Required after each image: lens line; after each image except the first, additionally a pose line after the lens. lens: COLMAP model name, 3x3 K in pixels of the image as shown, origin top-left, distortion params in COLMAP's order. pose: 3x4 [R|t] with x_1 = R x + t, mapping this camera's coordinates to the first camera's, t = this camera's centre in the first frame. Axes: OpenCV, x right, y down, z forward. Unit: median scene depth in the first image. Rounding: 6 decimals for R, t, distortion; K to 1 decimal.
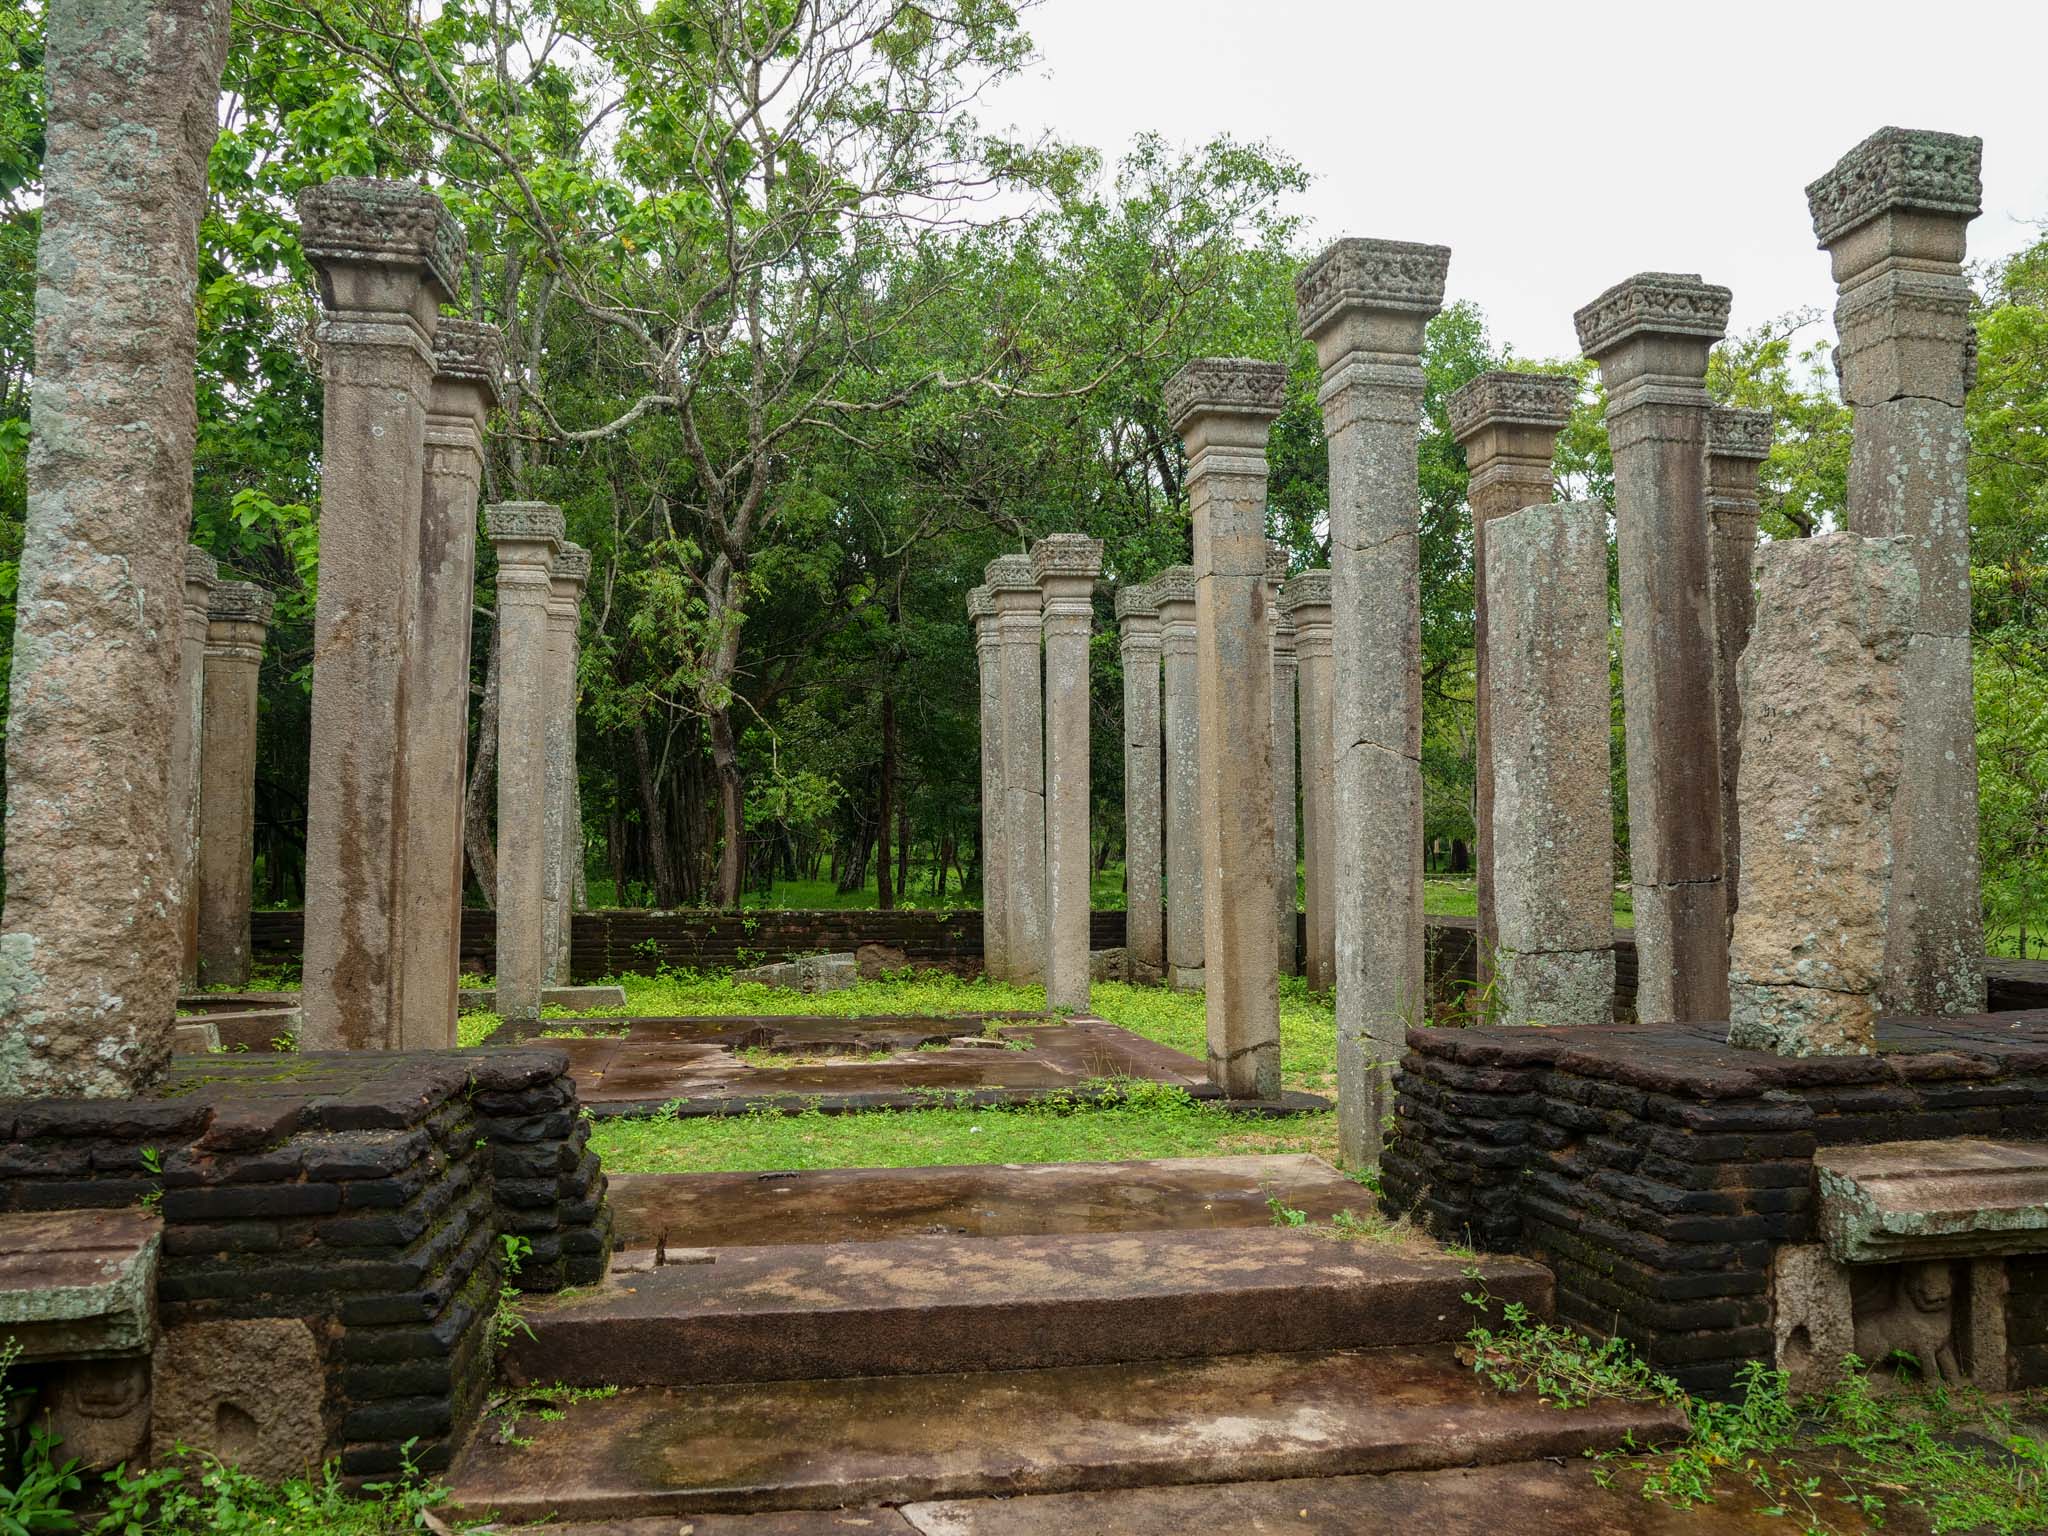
lens RADIAL K [[1449.1, 0, 1024.0], [0, 1449.1, 768.0], [0, 0, 1]] dist [-0.035430, 0.002604]
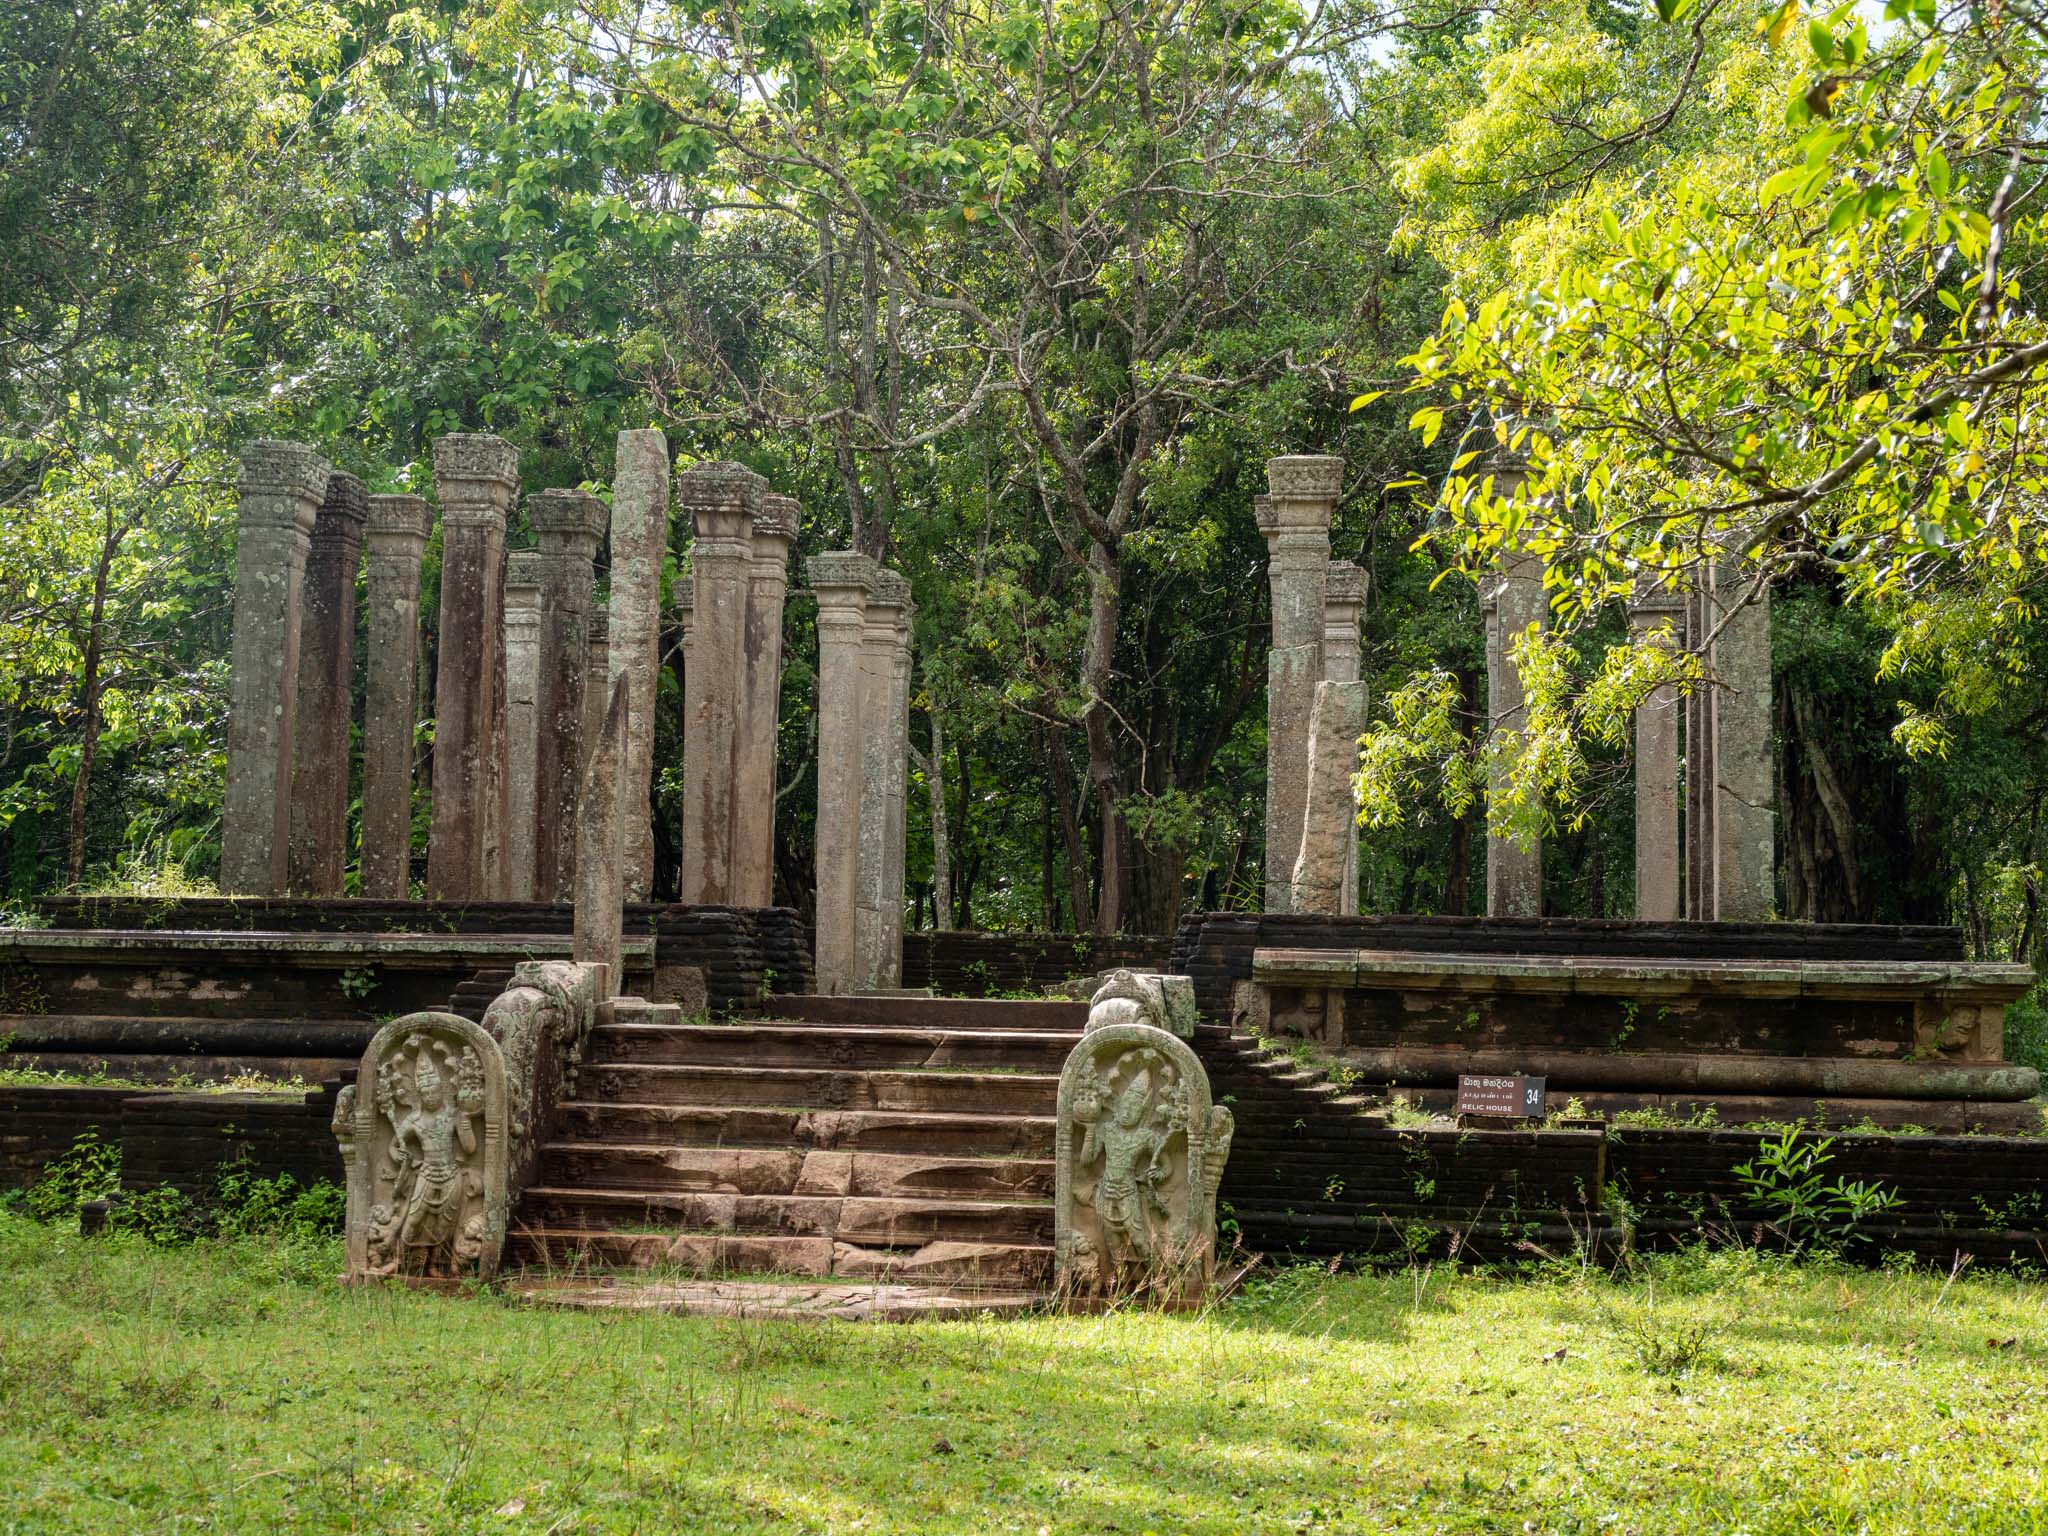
lens RADIAL K [[3456.2, 0, 1024.0], [0, 3456.2, 768.0], [0, 0, 1]] dist [-0.002732, -0.002034]
pose [[0.945254, -0.002001, -0.326329, 1.349807], [0.000553, 0.999990, -0.004530, -0.004247], [0.326335, 0.004102, 0.945245, -3.032295]]
